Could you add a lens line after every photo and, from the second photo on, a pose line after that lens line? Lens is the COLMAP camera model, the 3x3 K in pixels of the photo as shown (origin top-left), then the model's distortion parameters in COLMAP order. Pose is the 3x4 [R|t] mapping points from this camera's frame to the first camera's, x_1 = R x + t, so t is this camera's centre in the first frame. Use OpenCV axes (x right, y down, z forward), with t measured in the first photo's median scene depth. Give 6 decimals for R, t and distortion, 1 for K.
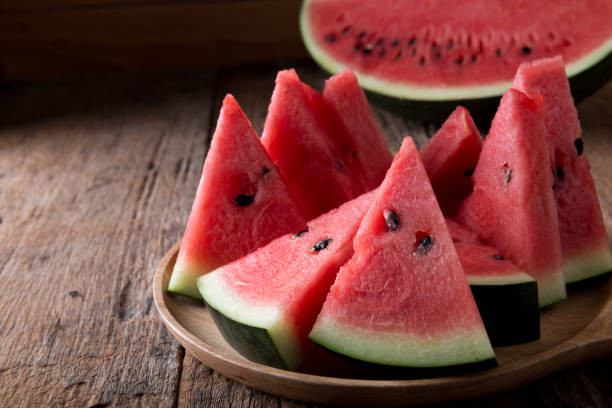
lens RADIAL K [[978.9, 0, 306.0], [0, 978.9, 204.0], [0, 0, 1]] dist [-0.006257, 0.182718]
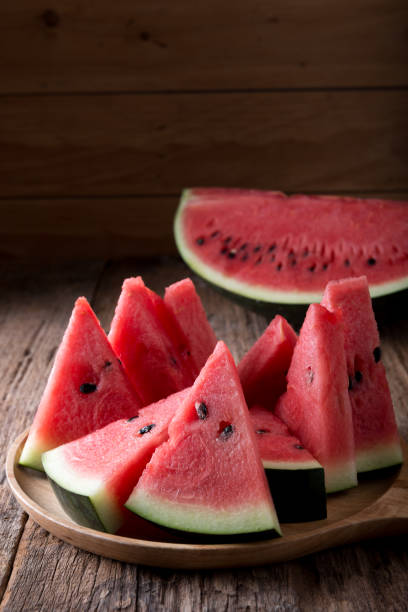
lens RADIAL K [[1039.1, 0, 189.6], [0, 1039.1, 305.5], [0, 0, 1]] dist [0.029440, -0.029348]
pose [[0.998489, 0.040316, -0.037329, 0.104561], [-0.043294, 0.995631, -0.082735, -0.005092], [0.033830, 0.084226, 0.995872, -0.249727]]
